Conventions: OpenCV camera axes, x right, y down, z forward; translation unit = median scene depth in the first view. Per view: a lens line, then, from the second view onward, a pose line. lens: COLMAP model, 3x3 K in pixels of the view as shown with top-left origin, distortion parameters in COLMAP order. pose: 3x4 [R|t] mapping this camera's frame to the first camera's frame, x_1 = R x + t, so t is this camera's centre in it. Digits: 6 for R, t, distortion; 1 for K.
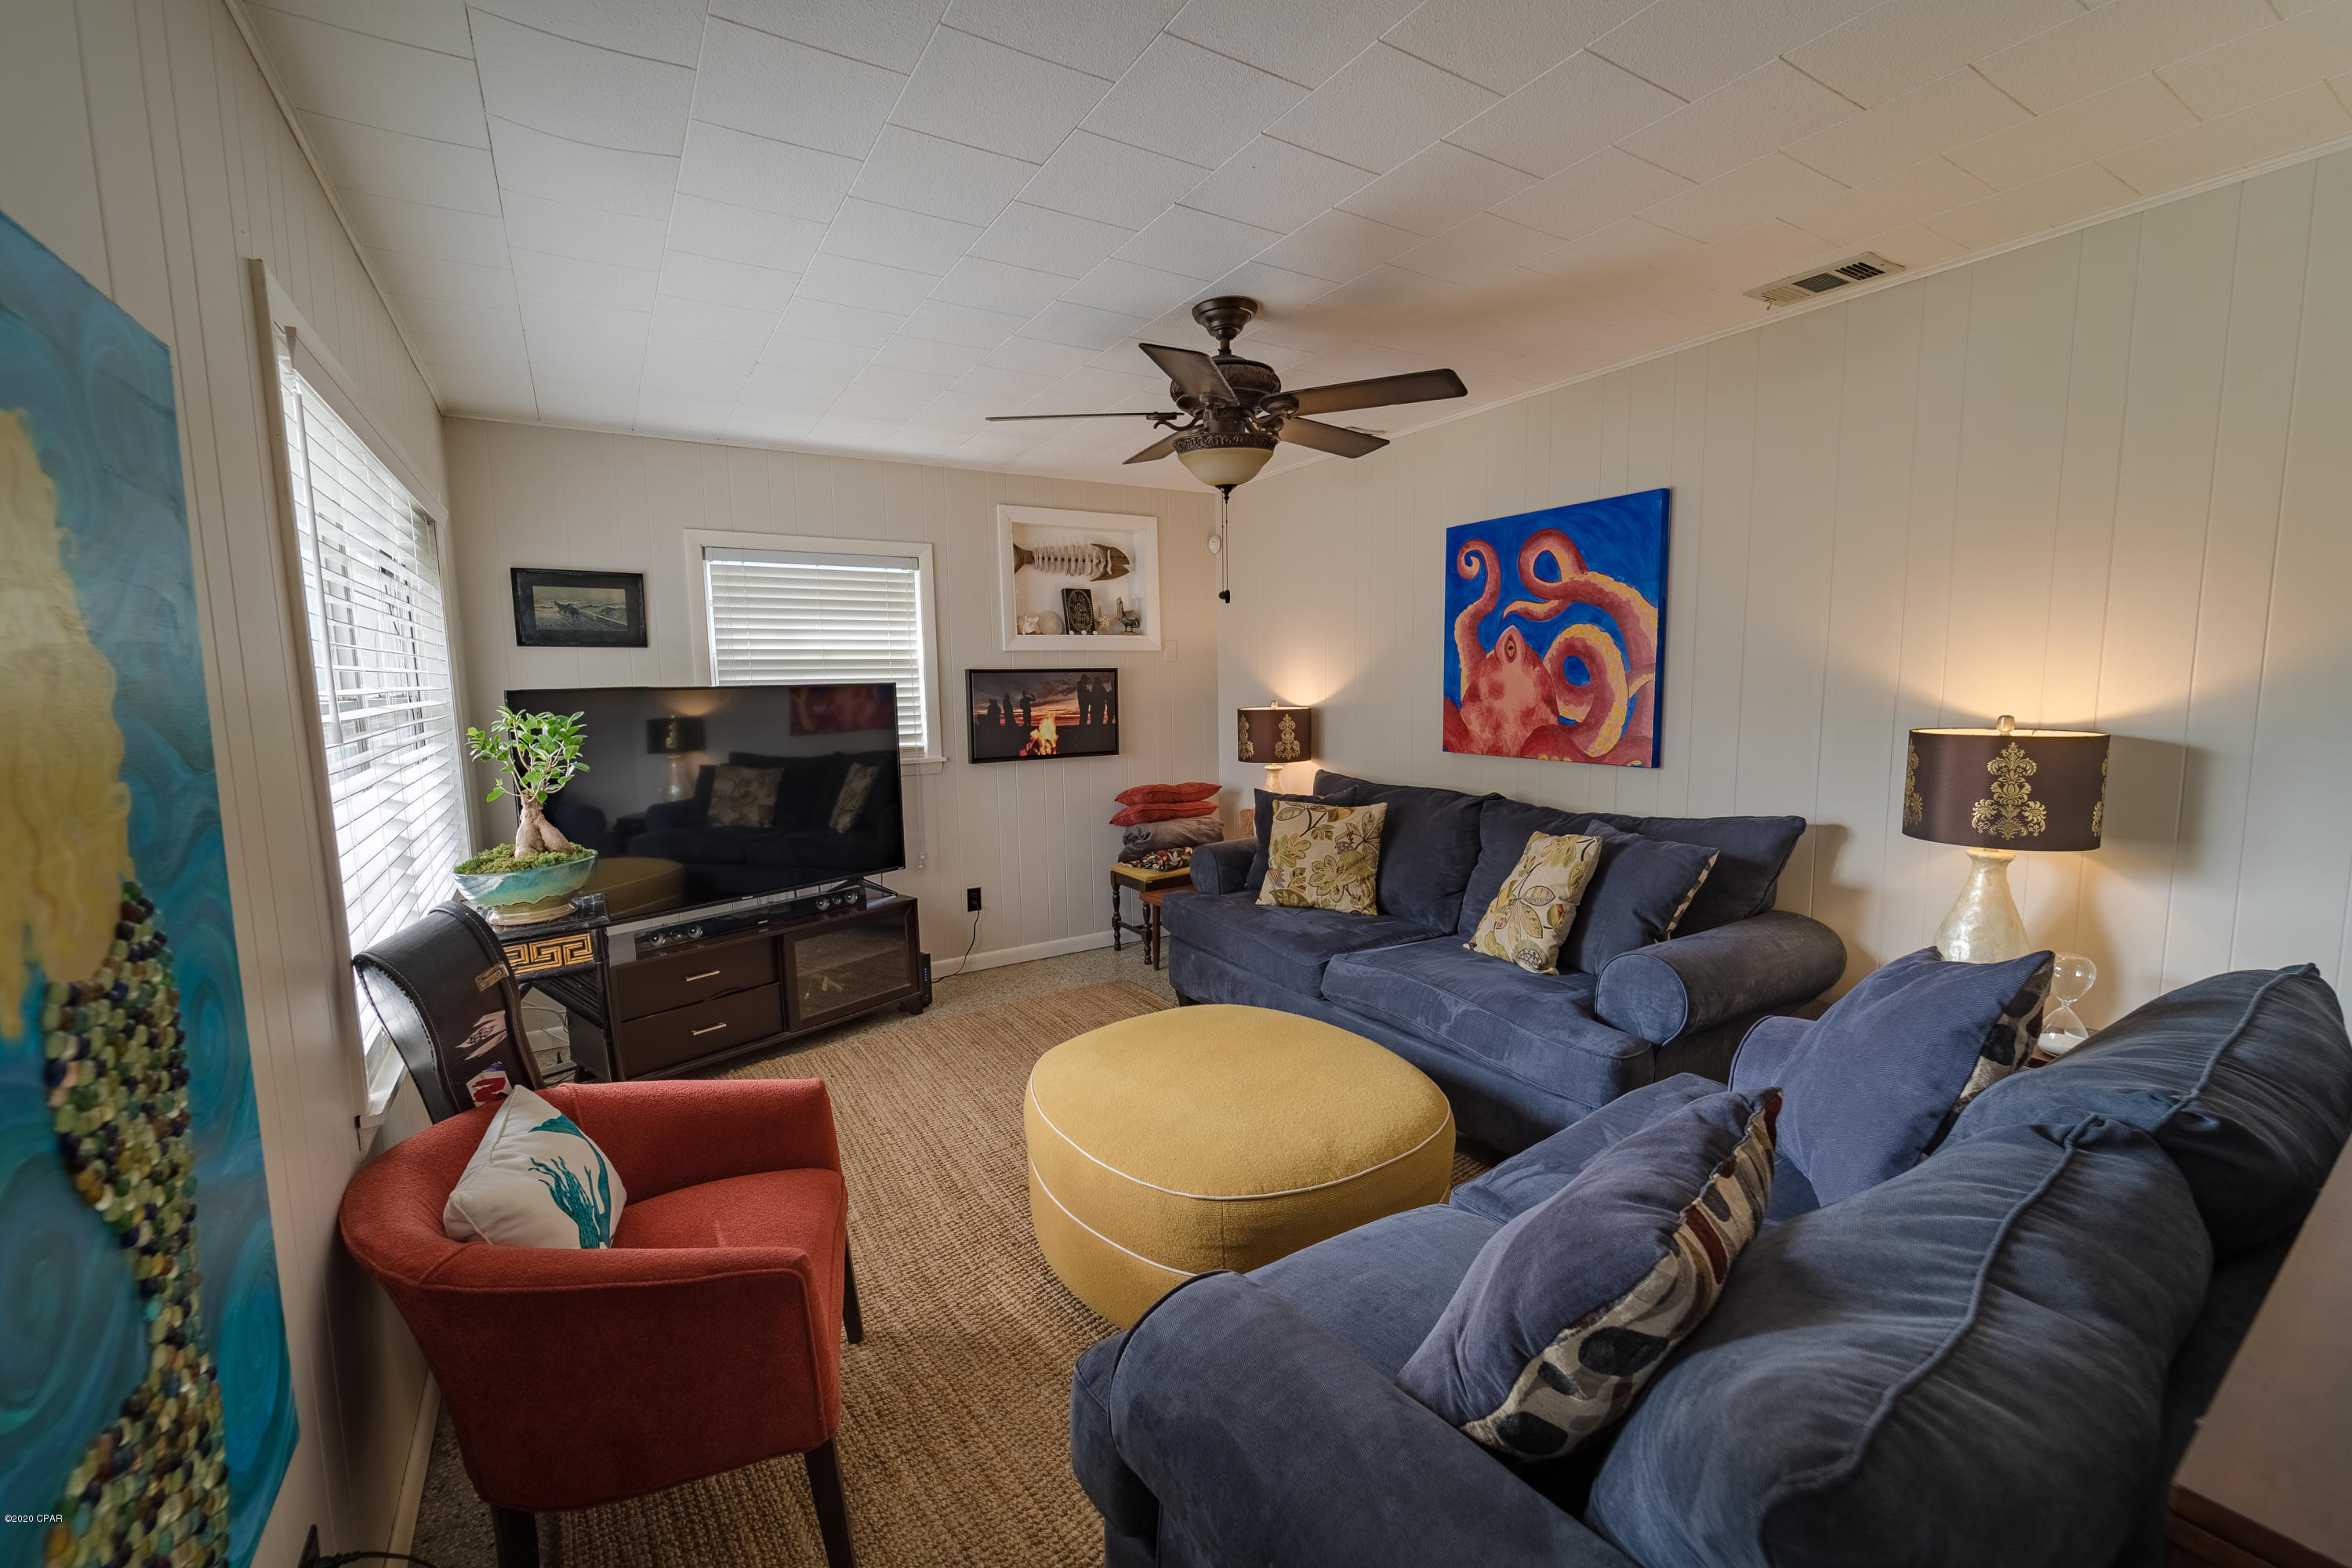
lens RADIAL K [[941.7, 0, 1155.4], [0, 941.7, 781.5], [0, 0, 1]] dist [0.002417, -0.001215]
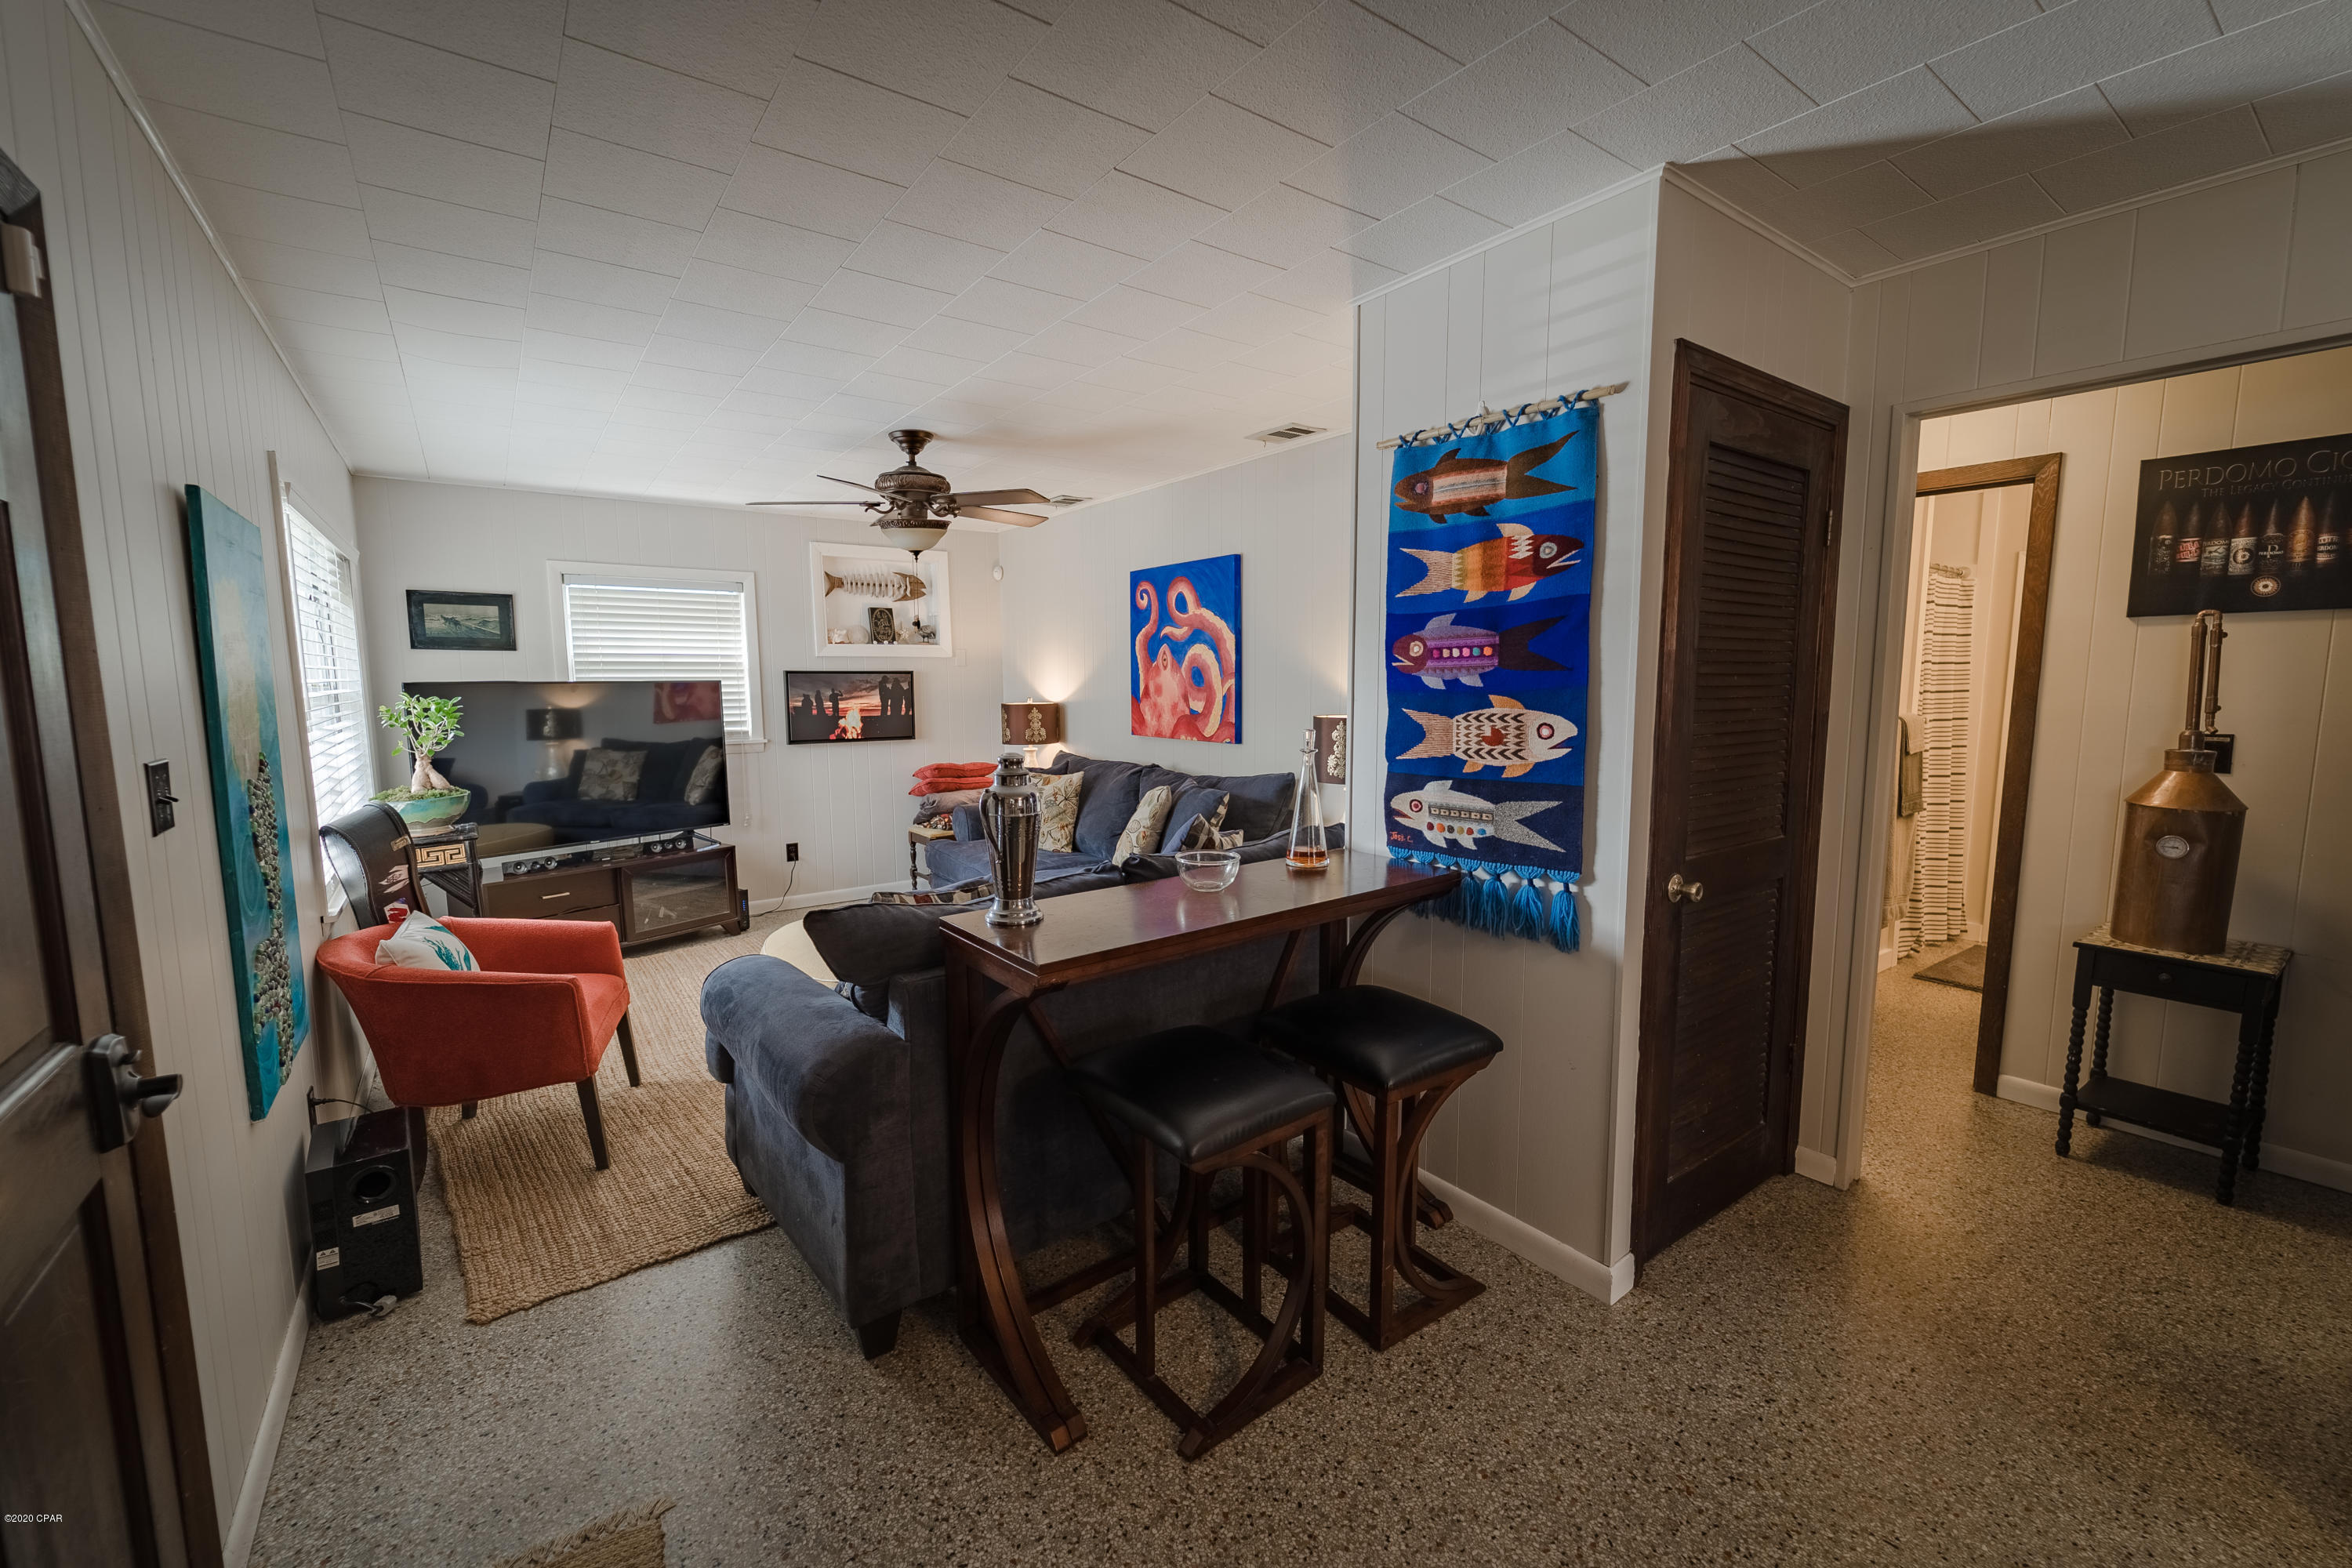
lens RADIAL K [[941.7, 0, 1160.3], [0, 941.7, 780.1], [0, 0, 1]] dist [0.002417, -0.001215]
pose [[0.996577, 0.001803, 0.082648, 0.264315], [-0.001534, 0.999993, -0.003312, 0.043013], [-0.082653, 0.003174, 0.996573, -0.408545]]
